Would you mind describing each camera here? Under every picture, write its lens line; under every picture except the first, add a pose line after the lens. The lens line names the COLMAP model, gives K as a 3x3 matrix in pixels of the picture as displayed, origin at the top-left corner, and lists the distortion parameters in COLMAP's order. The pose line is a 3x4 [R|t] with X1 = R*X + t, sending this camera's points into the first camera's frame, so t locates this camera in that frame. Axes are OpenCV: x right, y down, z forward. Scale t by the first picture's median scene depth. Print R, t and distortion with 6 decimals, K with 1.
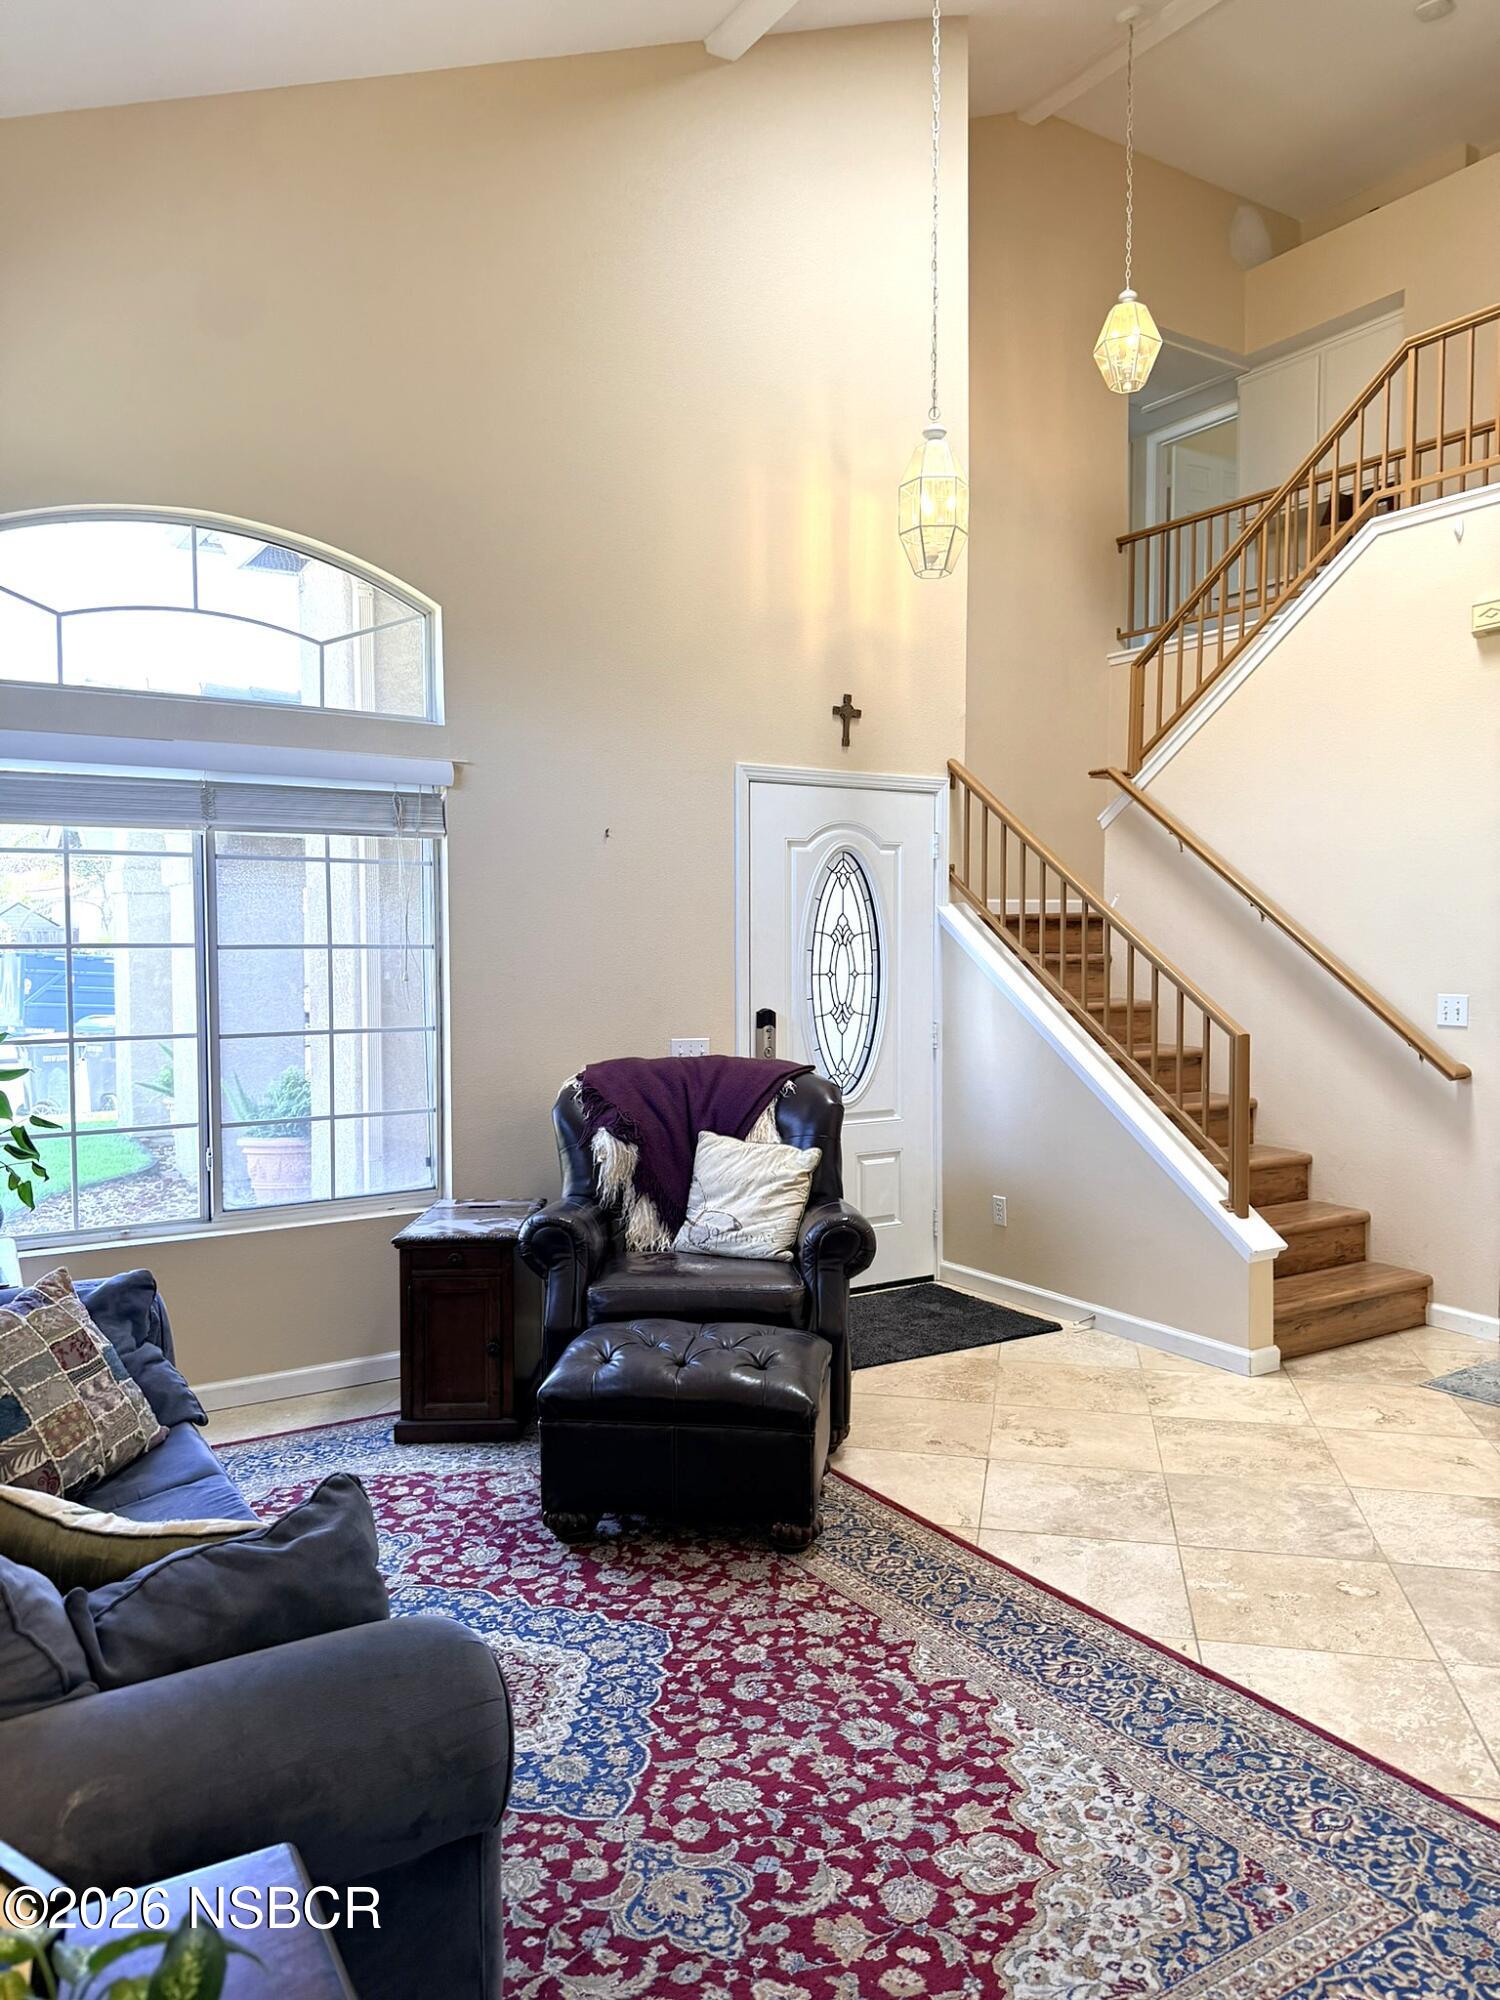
lens RADIAL K [[1409.0, 0, 743.4], [0, 1409.0, 1011.9], [0, 0, 1]] dist [-0.000199, -0.032530]
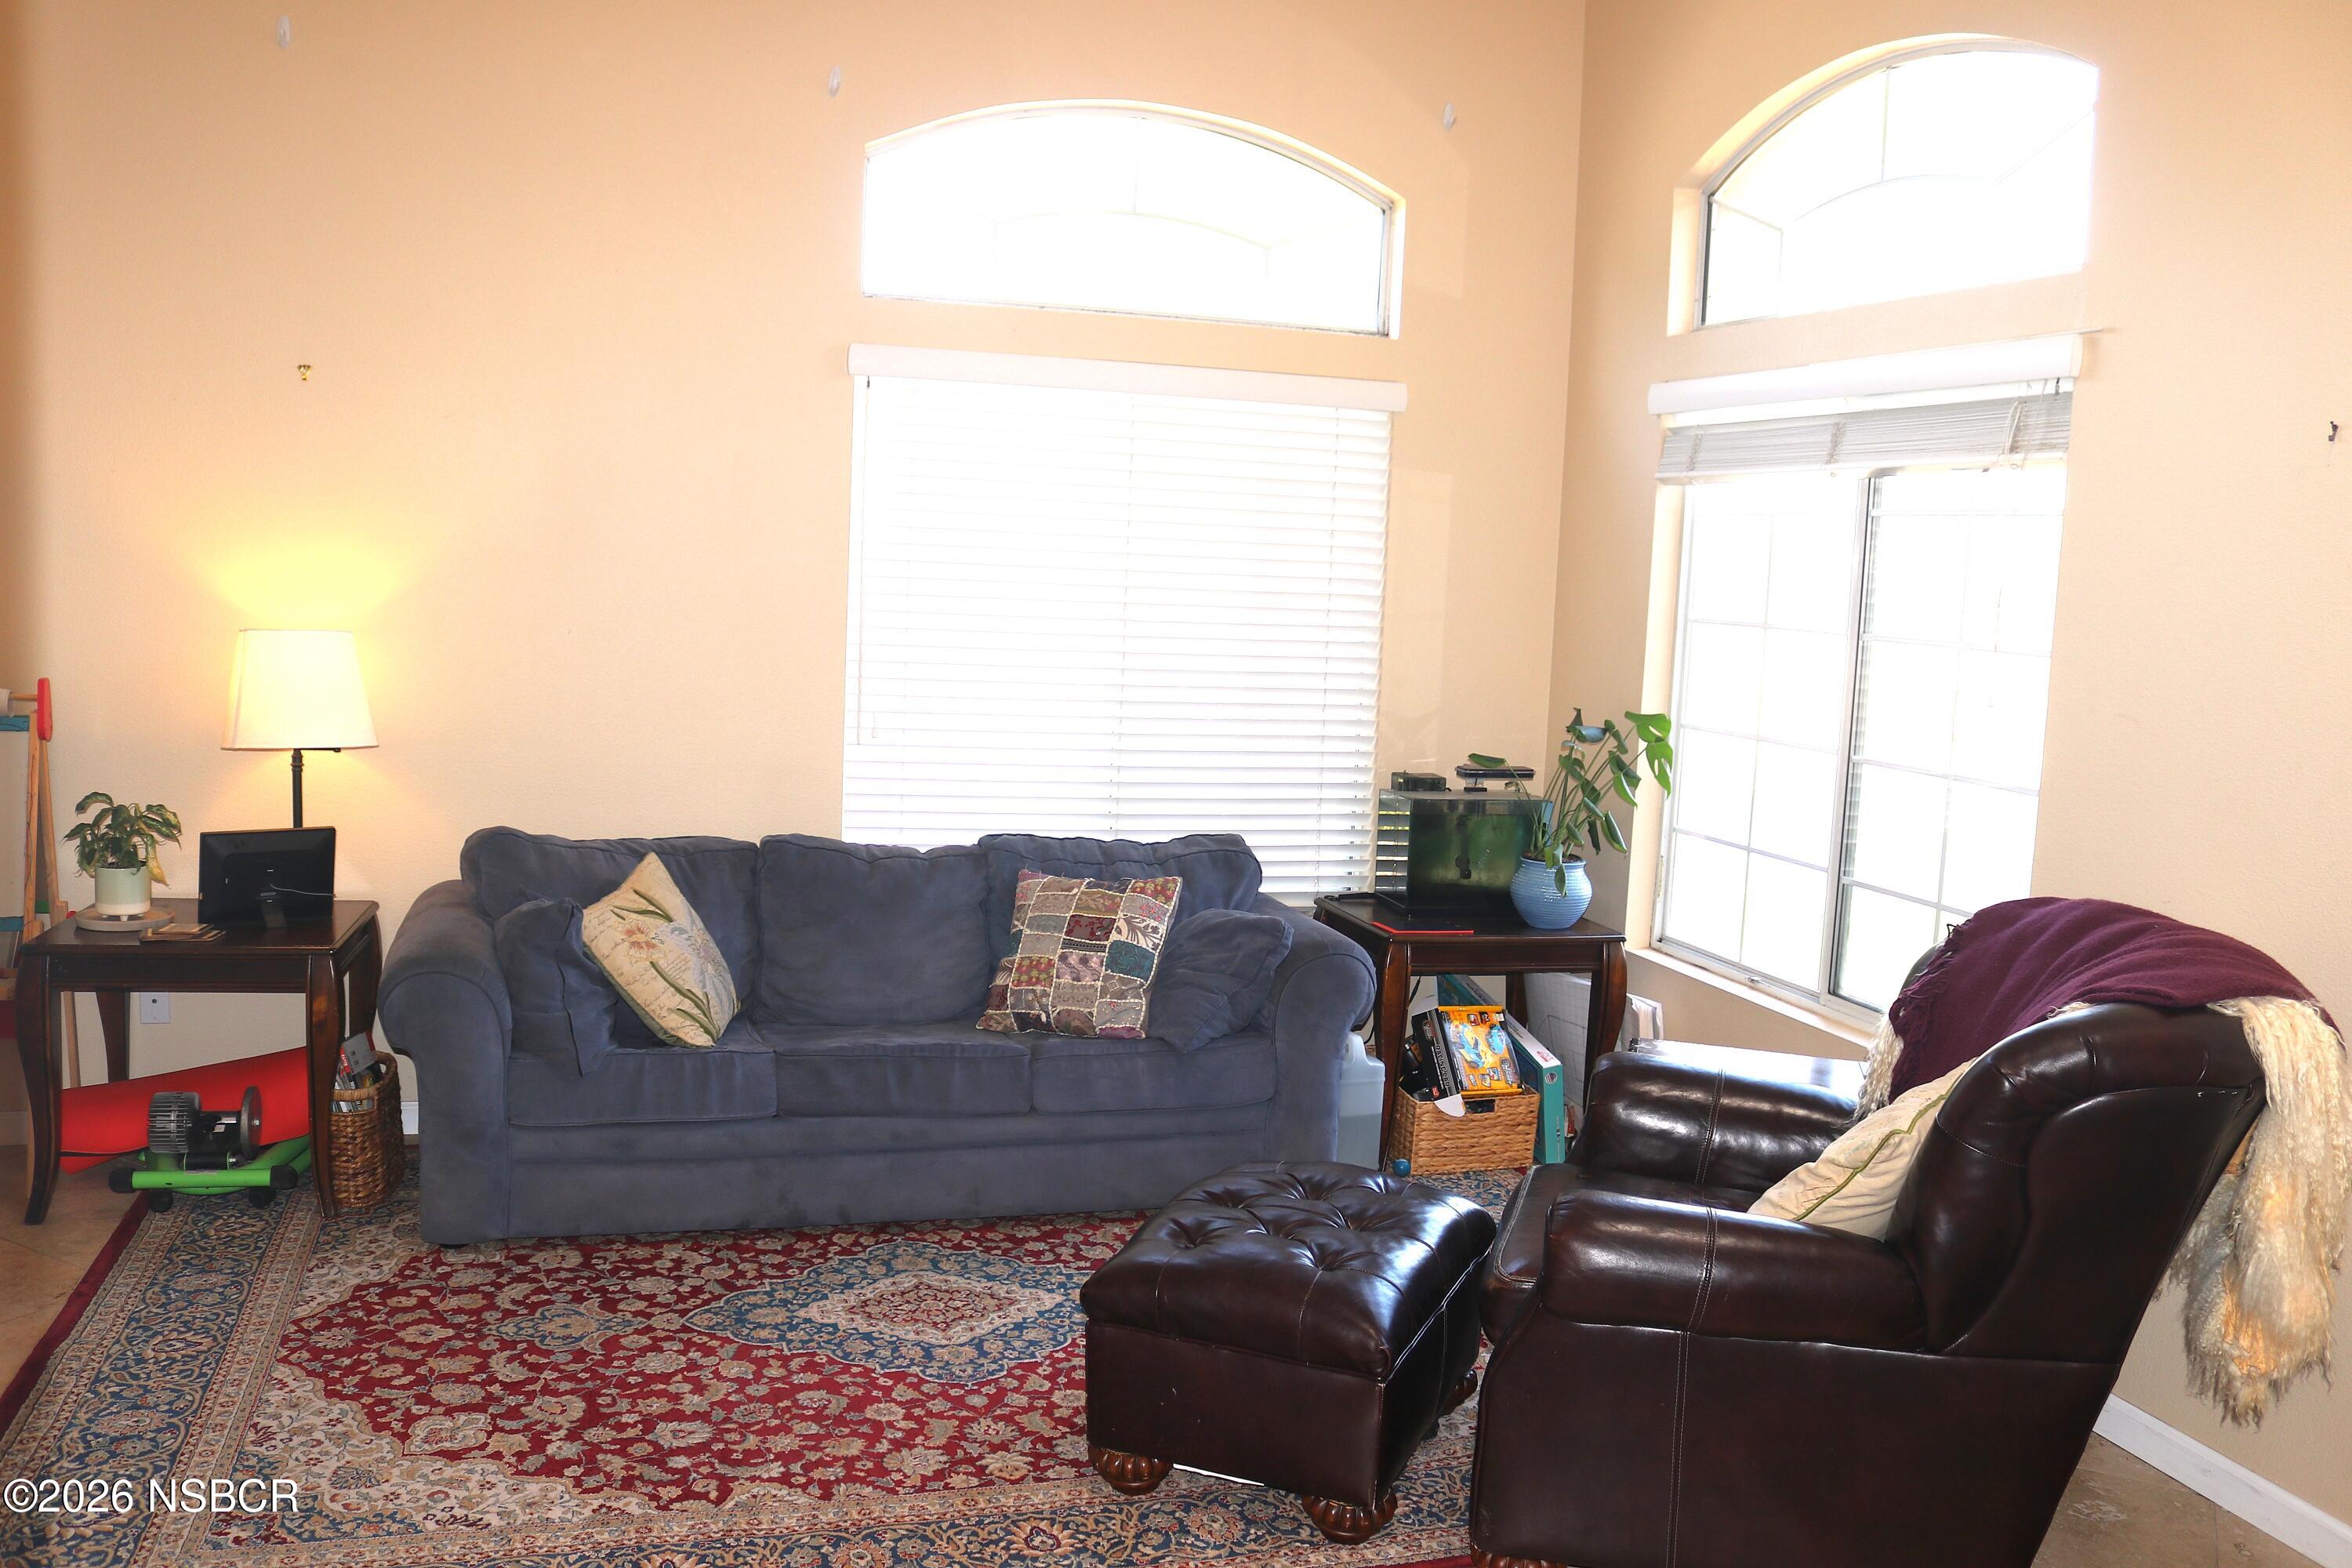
lens RADIAL K [[1908.2, 0, 1144.6], [0, 1908.2, 736.3], [0, 0, 1]] dist [-0.132726, 0.063938]
pose [[-0.271763, 0.078706, -0.959140, 1.200154], [-0.094212, 0.989687, 0.107907, -0.120347], [0.957742, 0.119688, -0.261545, 1.608184]]
